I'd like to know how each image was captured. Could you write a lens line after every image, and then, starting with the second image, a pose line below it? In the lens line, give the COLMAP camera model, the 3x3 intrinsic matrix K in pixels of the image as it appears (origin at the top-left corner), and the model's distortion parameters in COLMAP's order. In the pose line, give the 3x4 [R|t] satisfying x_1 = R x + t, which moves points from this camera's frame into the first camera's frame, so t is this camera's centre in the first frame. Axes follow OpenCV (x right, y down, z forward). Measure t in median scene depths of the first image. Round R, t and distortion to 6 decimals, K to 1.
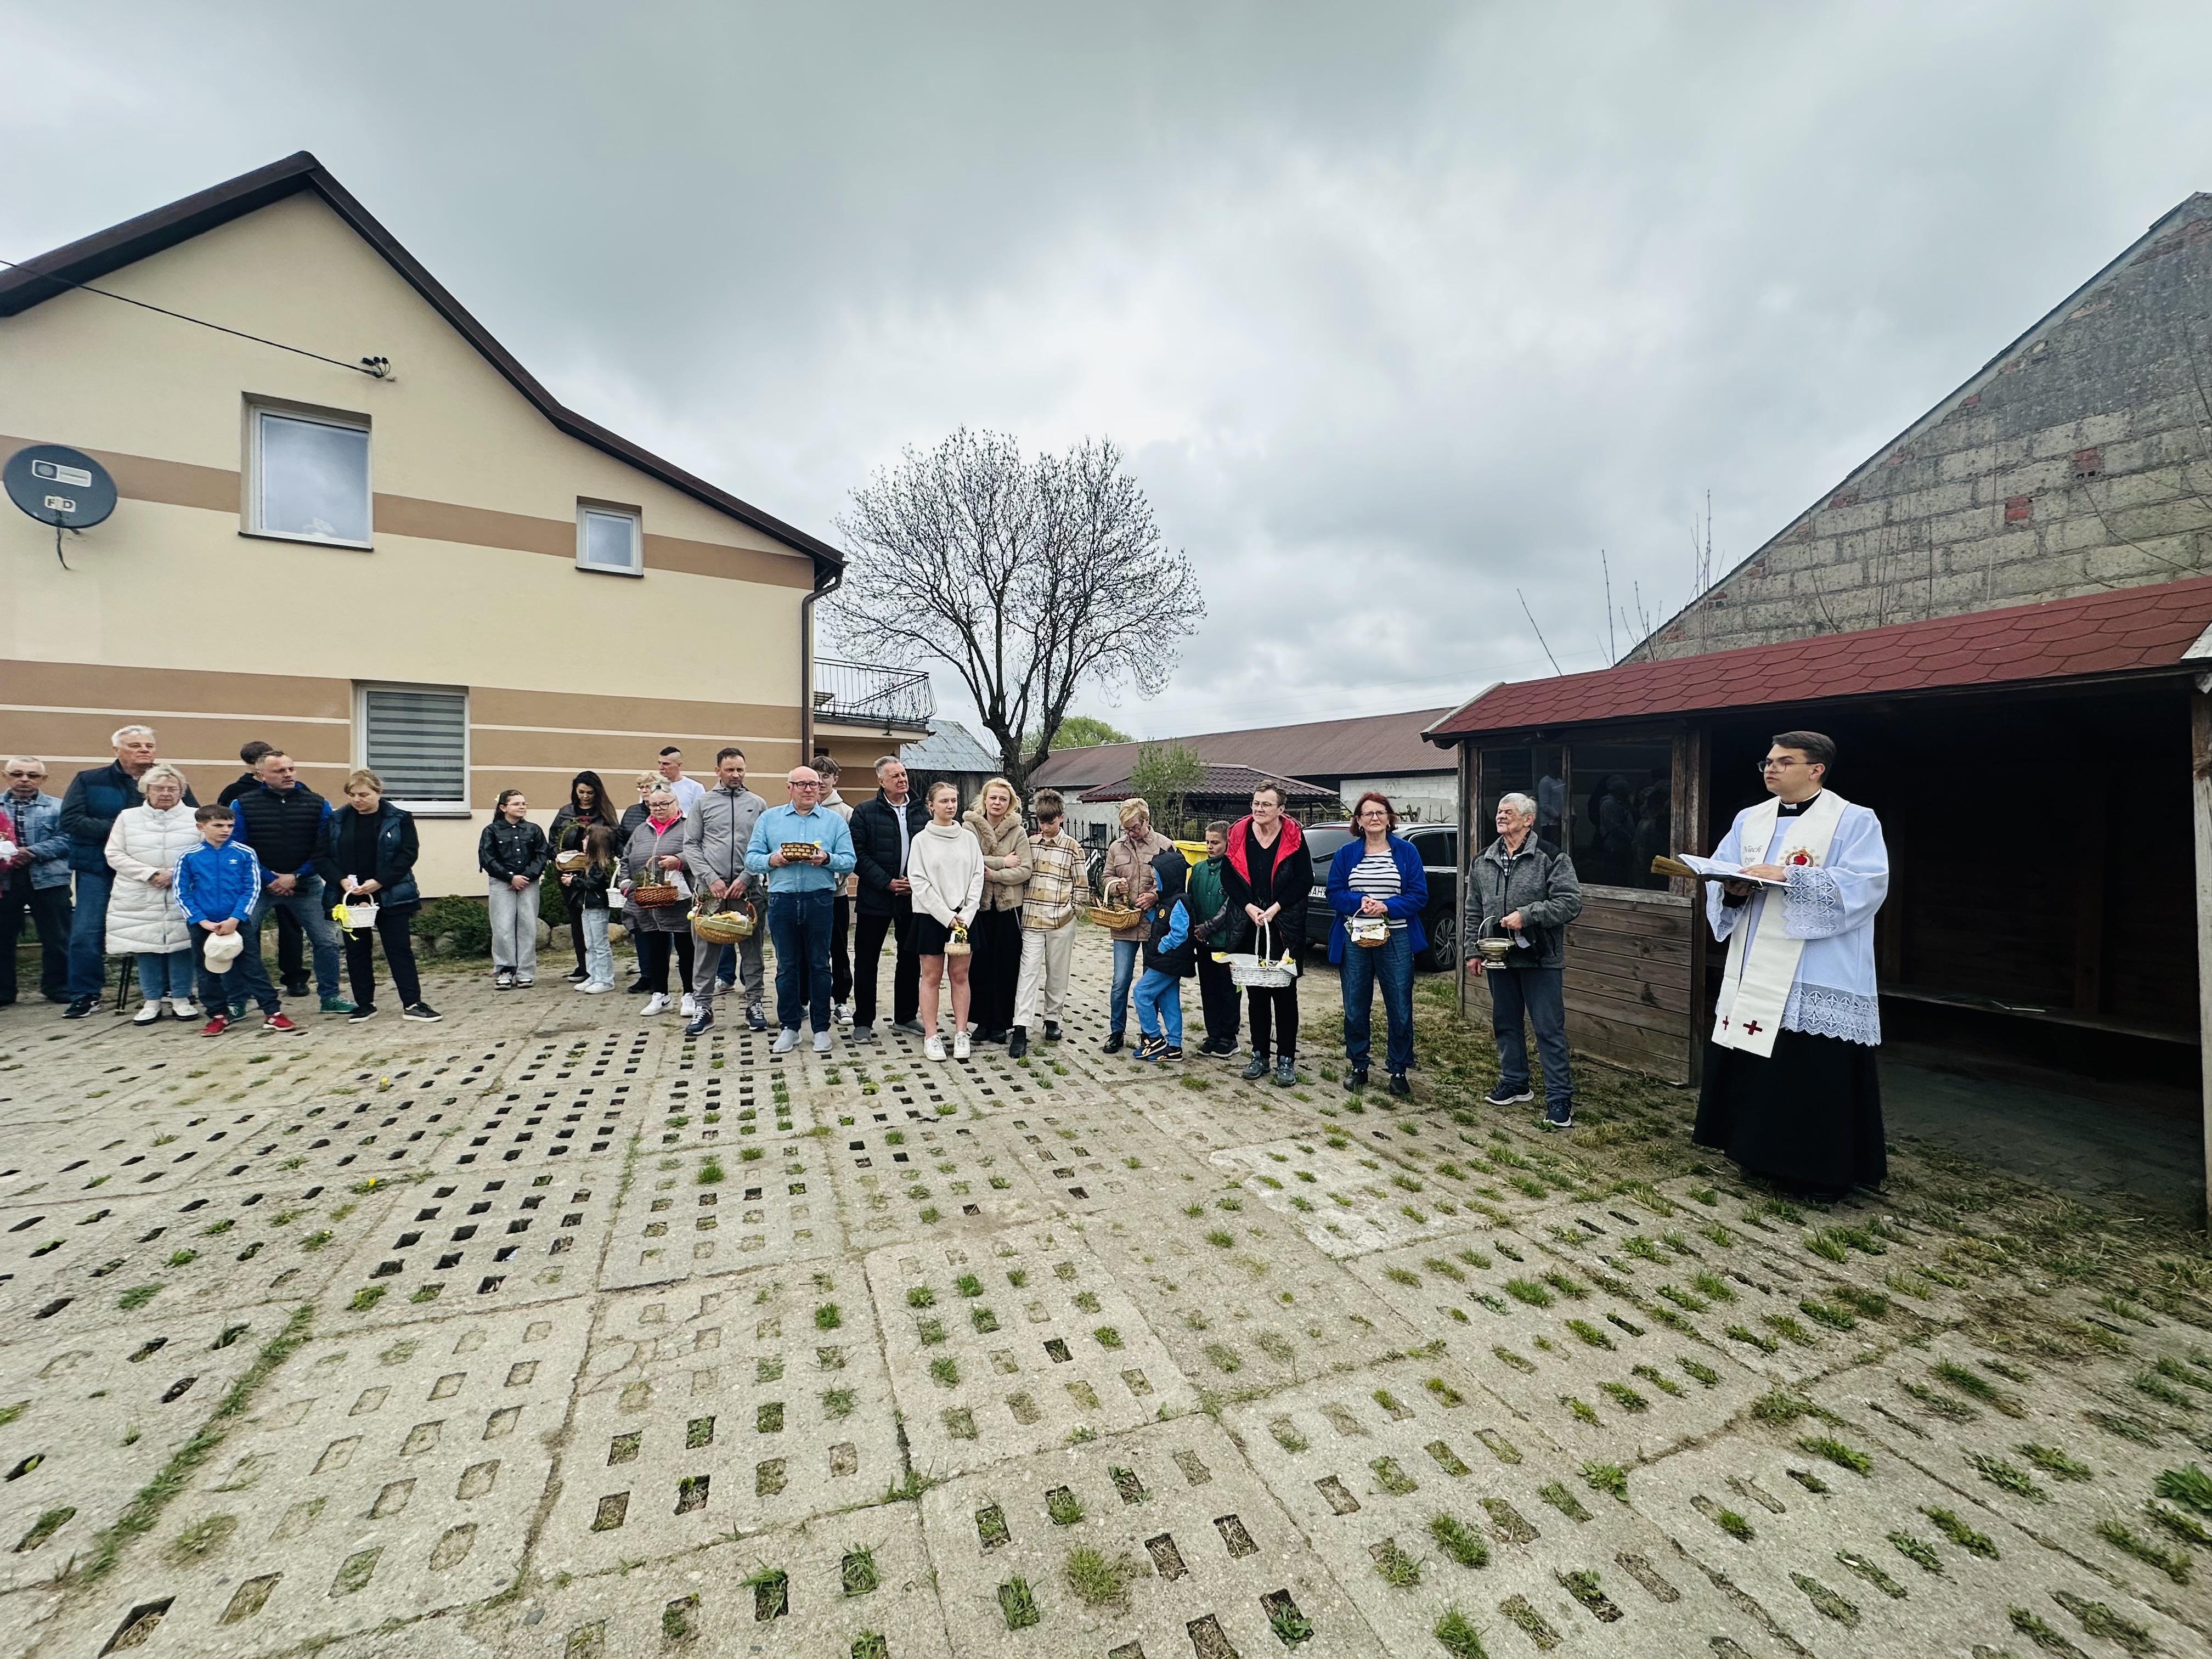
lens RADIAL K [[881.9, 0, 1108.7], [0, 881.9, 825.9], [0, 0, 1]] dist [-0.004217, 0.001191]
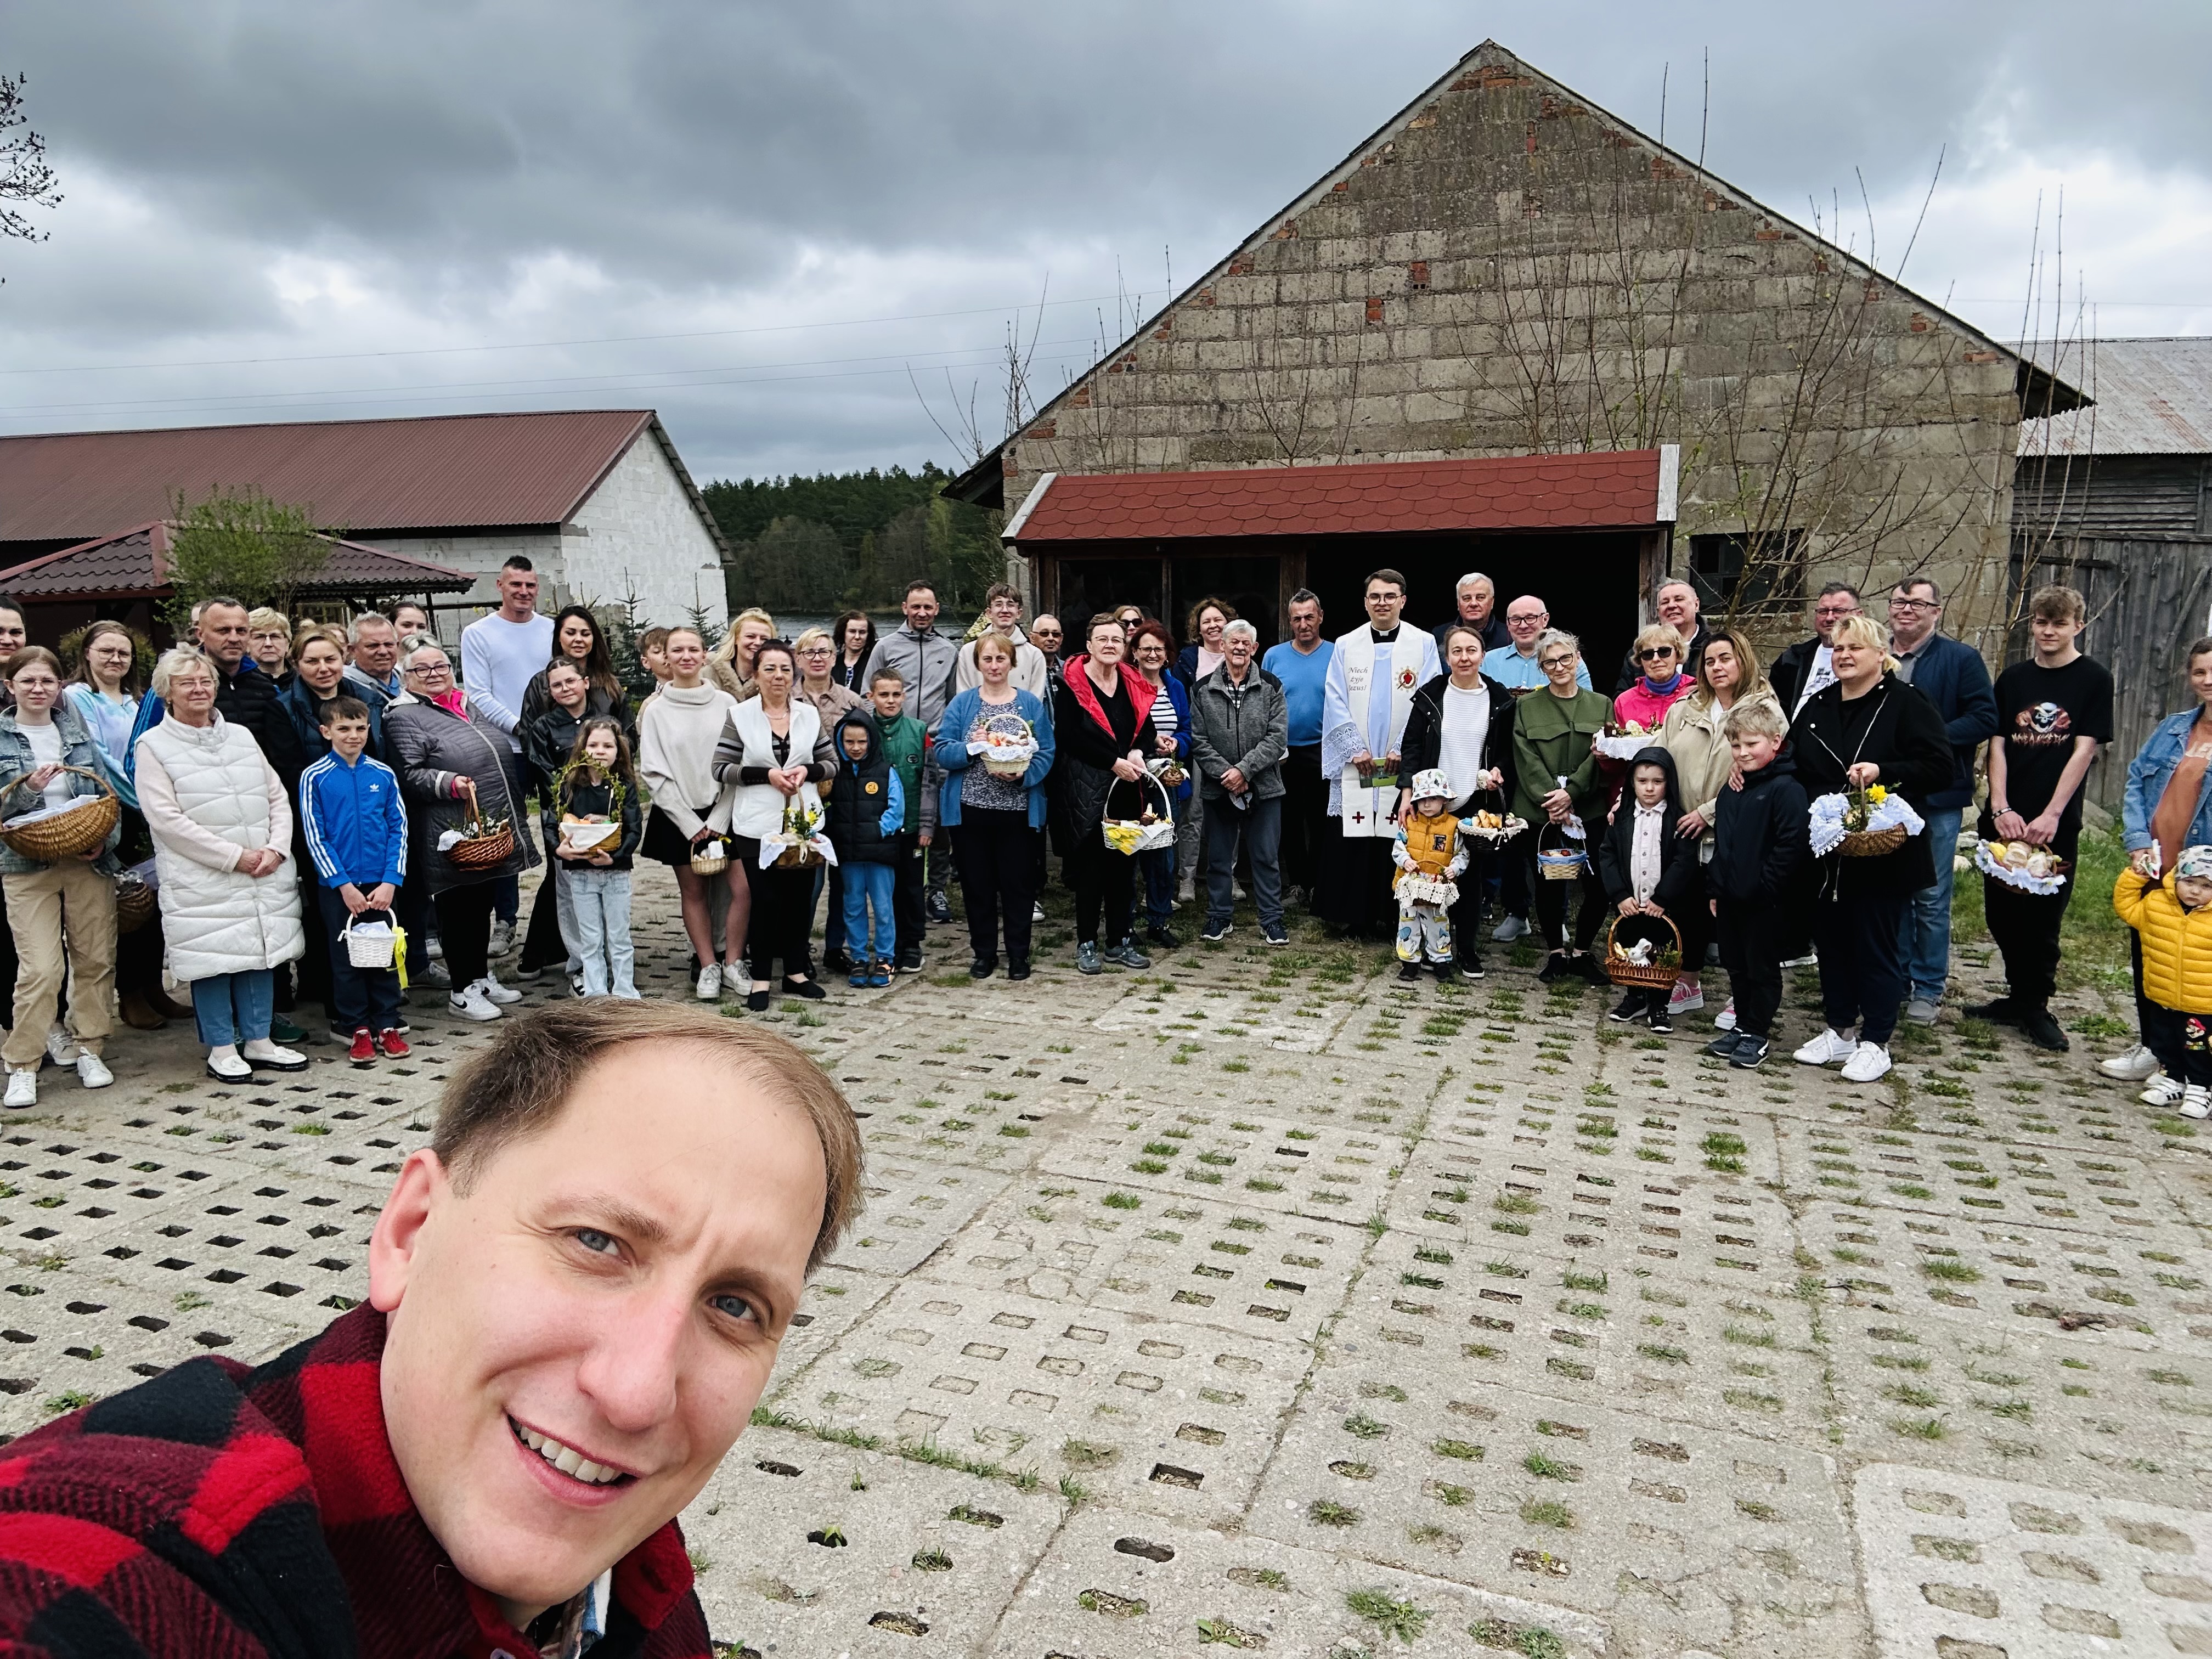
lens RADIAL K [[1504.0, 0, 1093.8], [0, 1504.0, 843.1], [0, 0, 1]] dist [0.074879, -0.099950]
pose [[0.684767, -0.147762, 0.713625, -0.615206], [0.036057, 0.984899, 0.169333, -0.056434], [-0.727870, -0.090223, 0.679754, -0.044842]]
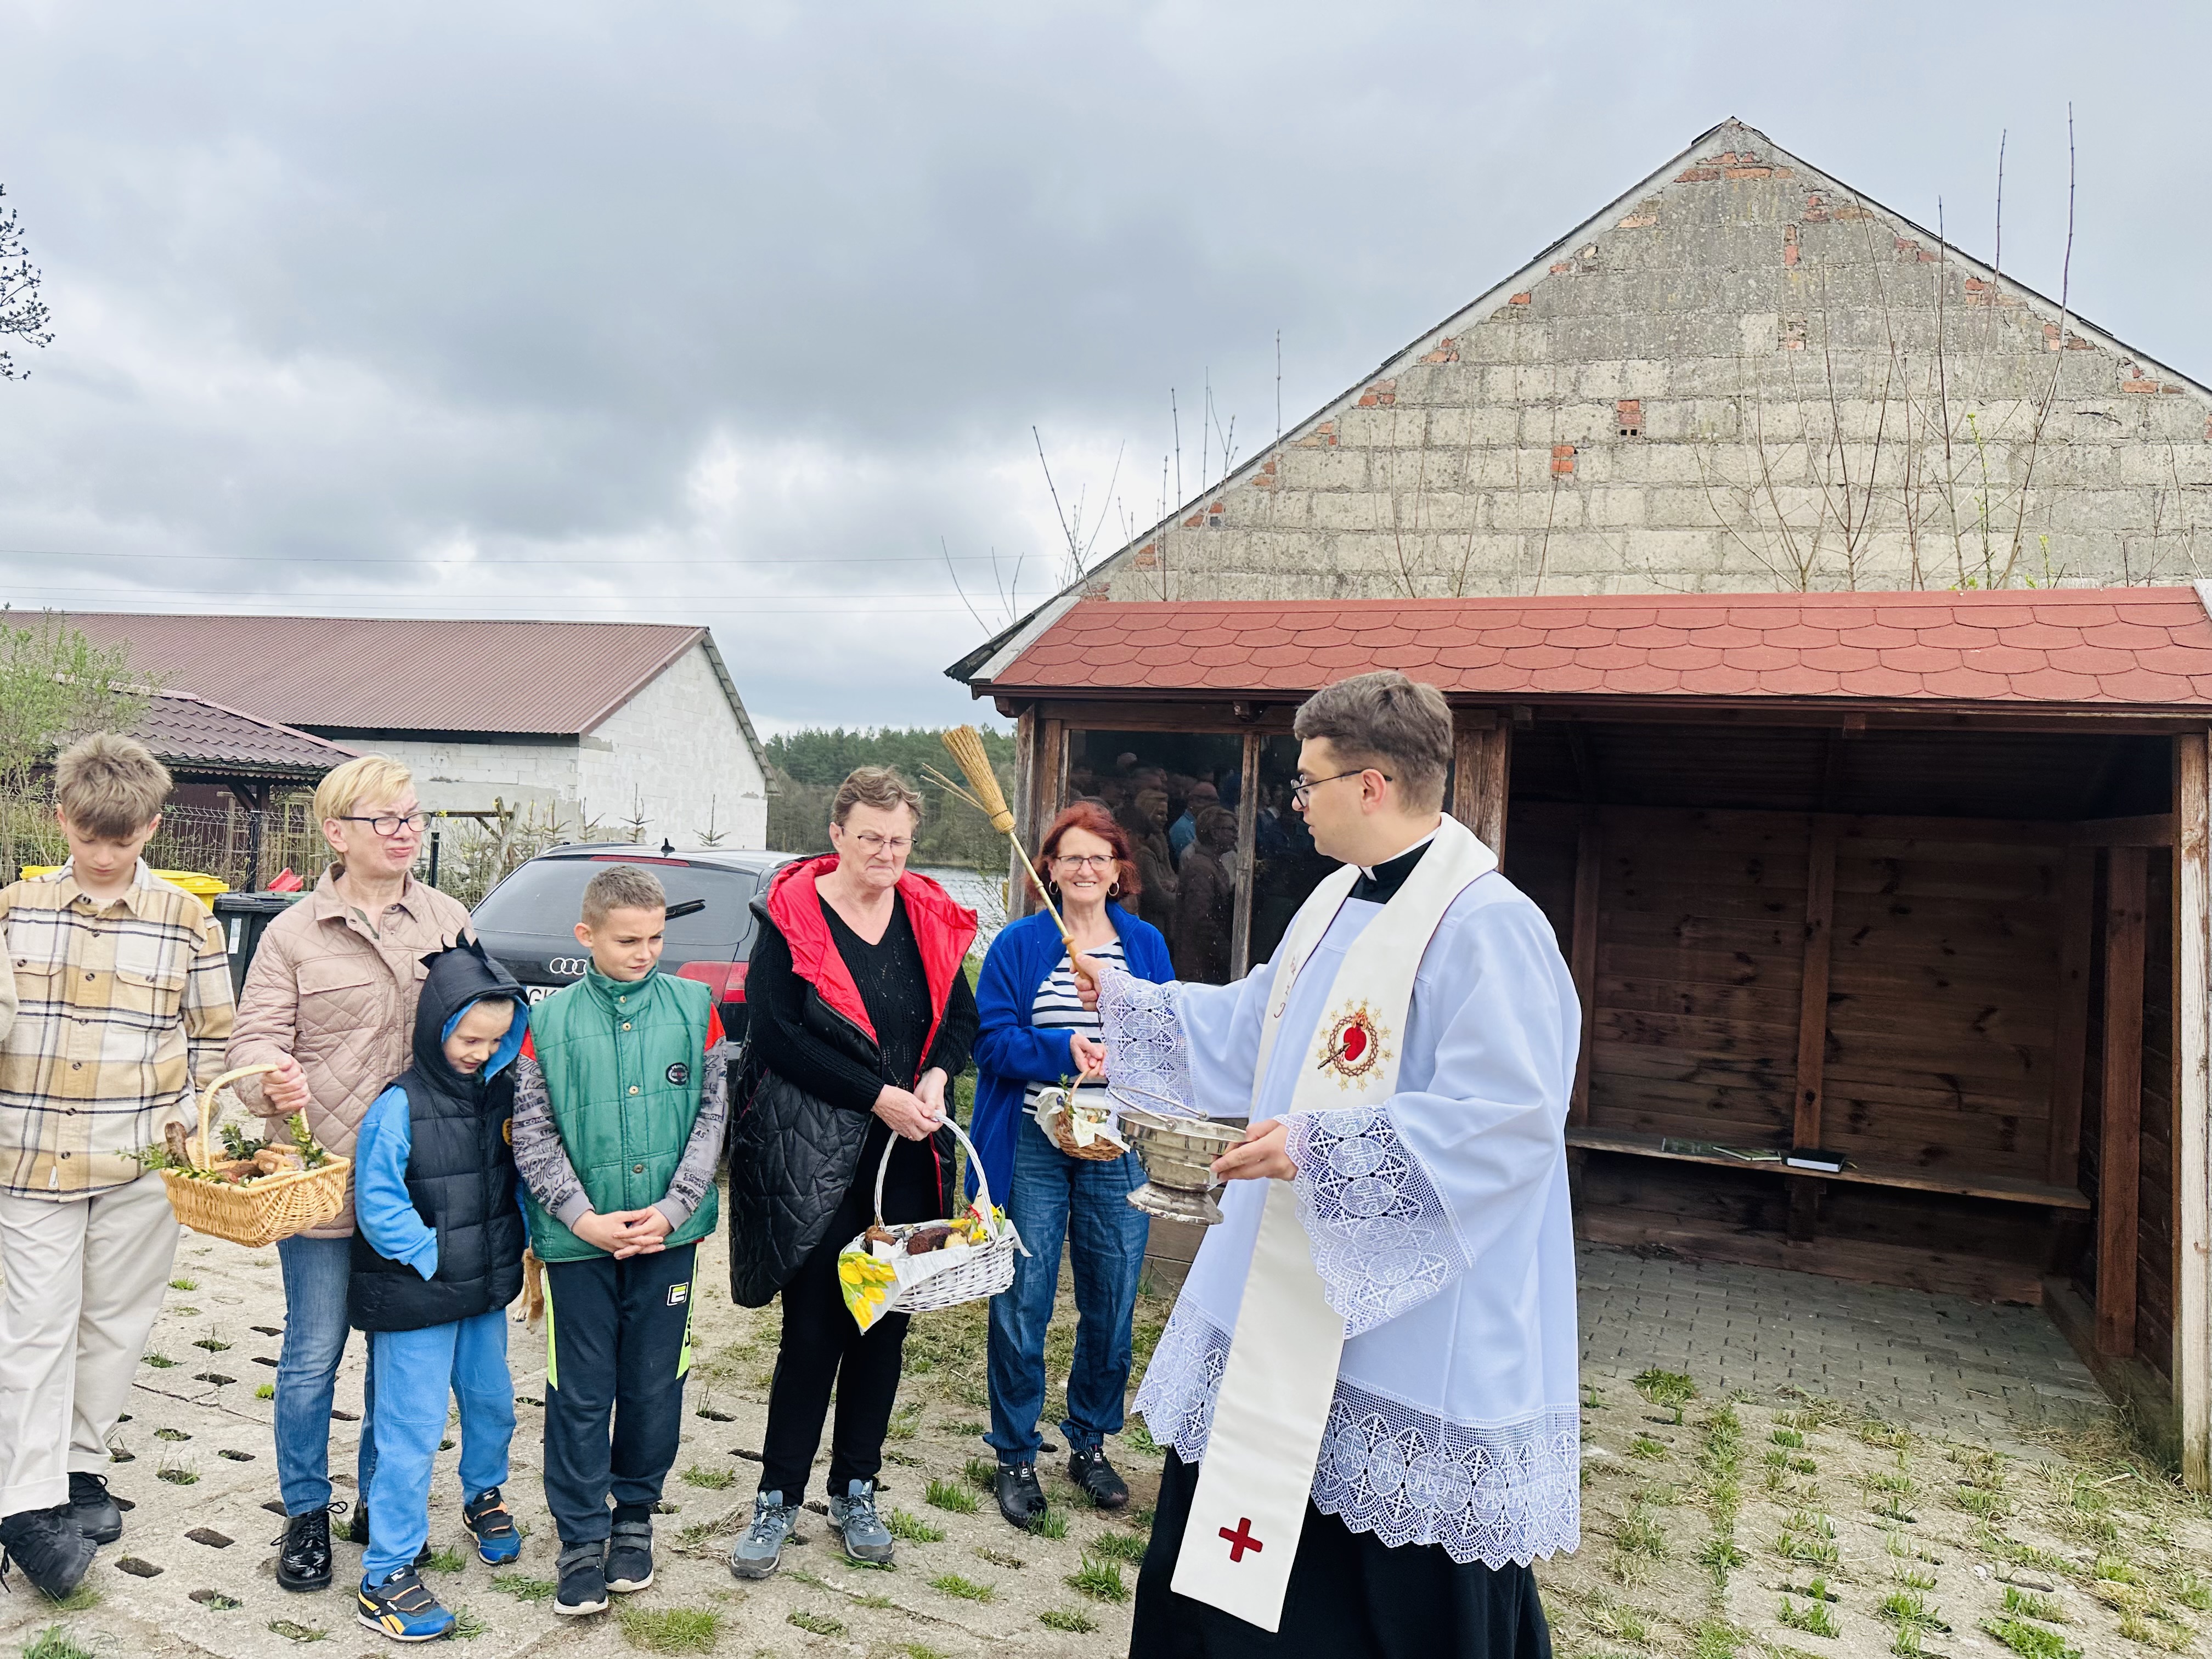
lens RADIAL K [[1548.4, 0, 1098.0], [0, 1548.4, 811.0], [0, 0, 1]] dist [0.043166, -0.045988]
pose [[0.721447, 0.043490, 0.691102, -0.164152], [-0.034202, 0.999046, -0.027165, -0.013010], [-0.691624, -0.004039, 0.722246, 0.337353]]
